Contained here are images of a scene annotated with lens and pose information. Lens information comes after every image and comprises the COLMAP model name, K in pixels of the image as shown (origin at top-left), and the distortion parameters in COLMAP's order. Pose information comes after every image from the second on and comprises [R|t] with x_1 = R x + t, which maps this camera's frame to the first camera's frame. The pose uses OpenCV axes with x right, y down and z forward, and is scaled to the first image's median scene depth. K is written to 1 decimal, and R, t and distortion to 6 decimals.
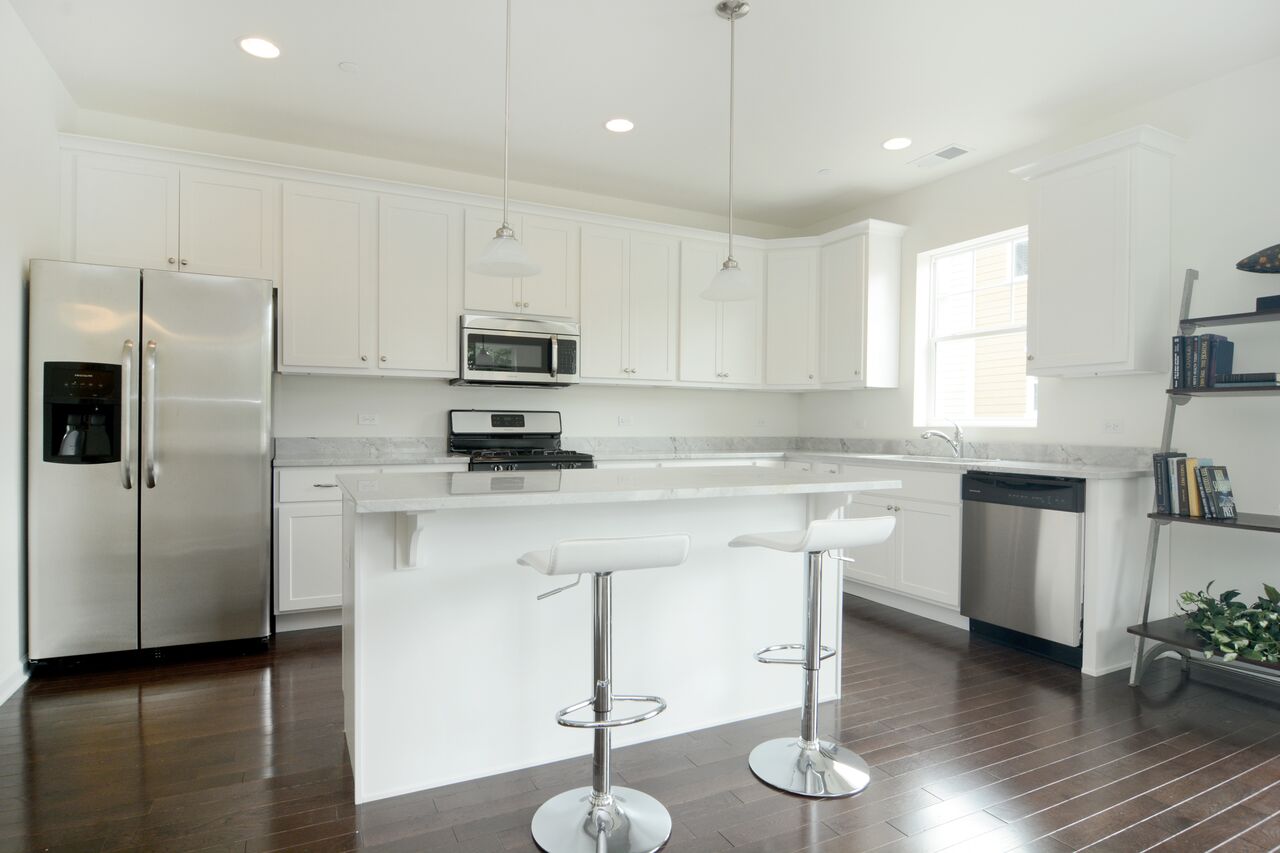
lens RADIAL K [[714.2, 0, 634.8], [0, 714.2, 432.8], [0, 0, 1]] dist [-0.012929, -0.002886]
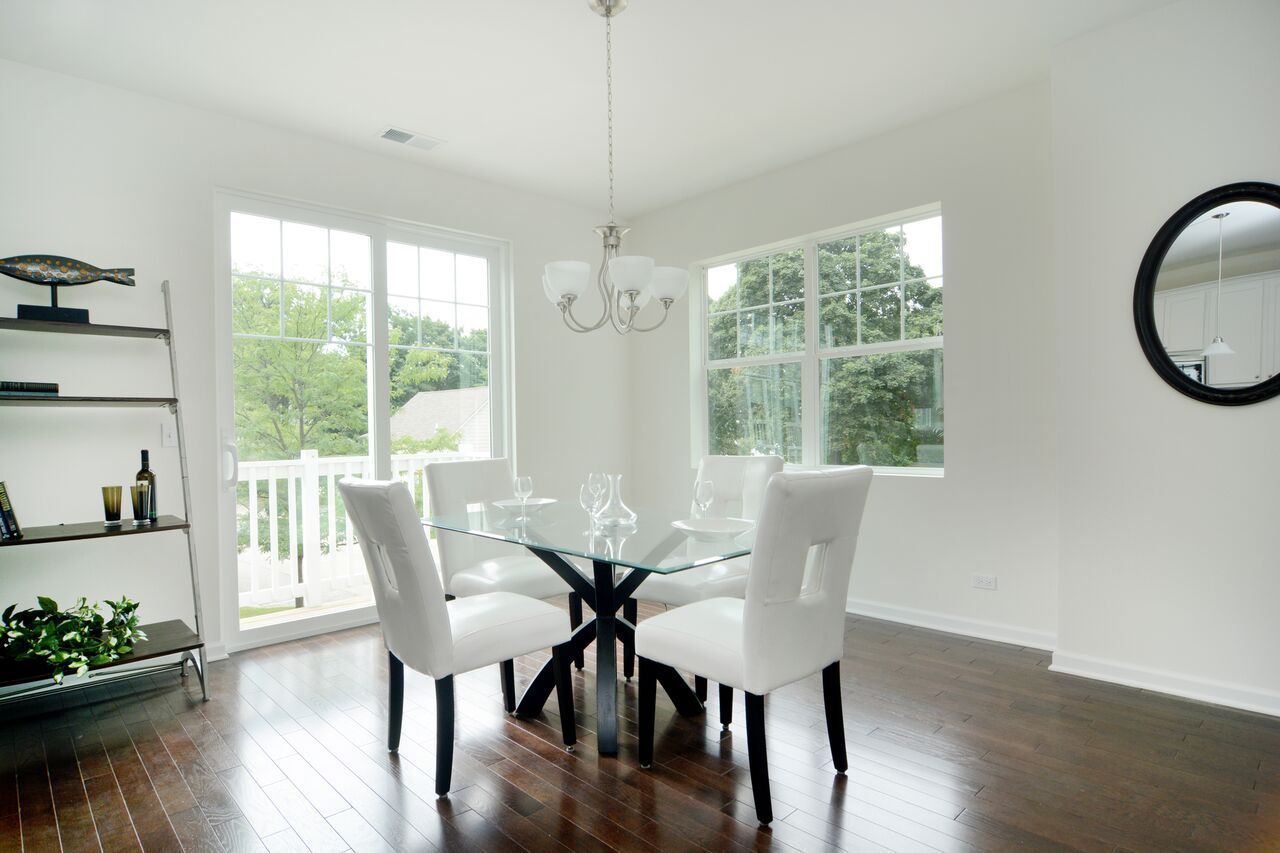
lens RADIAL K [[686.7, 0, 636.2], [0, 686.7, 435.2], [0, 0, 1]] dist [-0.028086, -0.001614]
pose [[-0.301647, -0.009931, 0.953368, -0.173038], [0.023372, 0.999568, 0.017808, -0.005931], [-0.953133, 0.027653, -0.301285, 0.330488]]
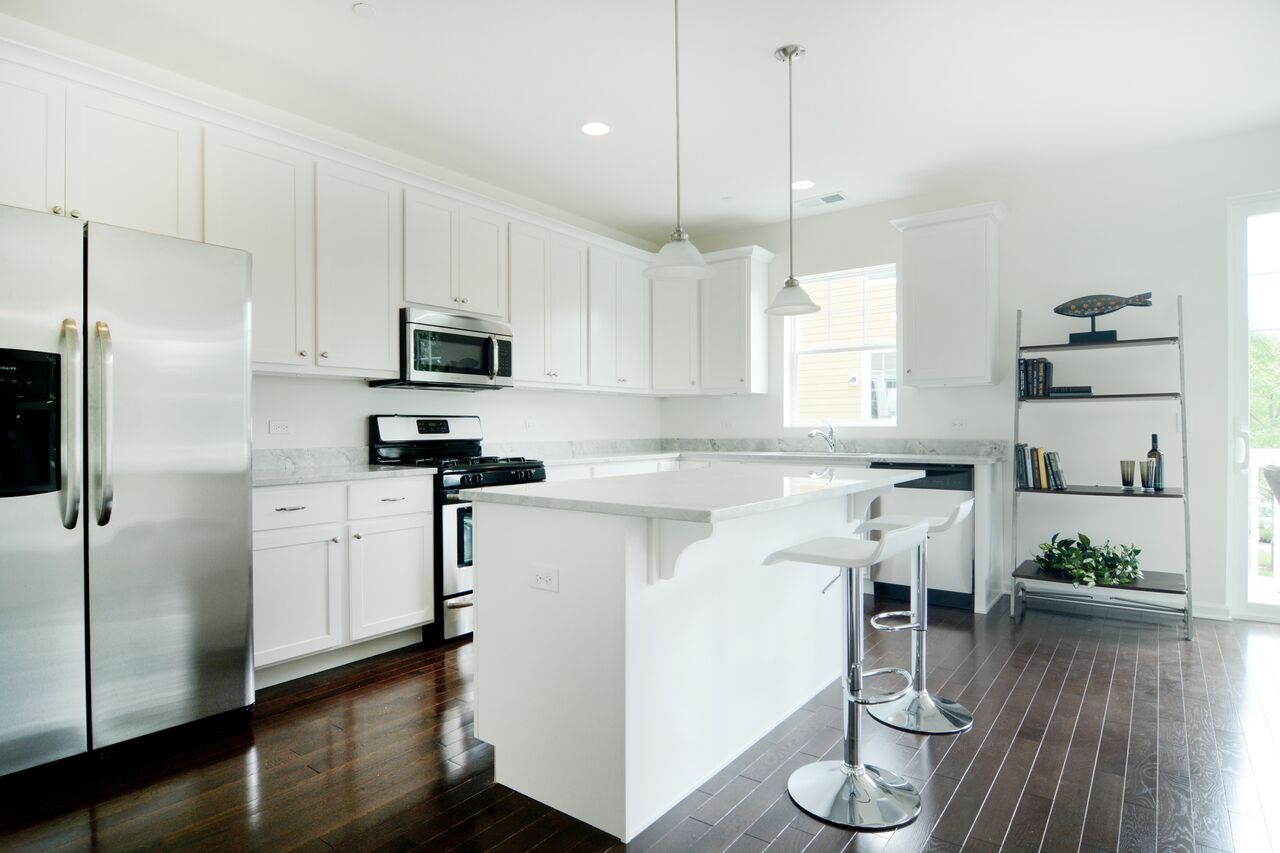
lens RADIAL K [[714.2, 0, 634.8], [0, 714.2, 432.8], [0, 0, 1]] dist [-0.012929, -0.002886]
pose [[0.891676, -0.016675, 0.452367, -0.389822], [0.018524, 0.999828, 0.000342, -0.004967], [-0.452295, 0.008075, 0.891832, 0.080740]]
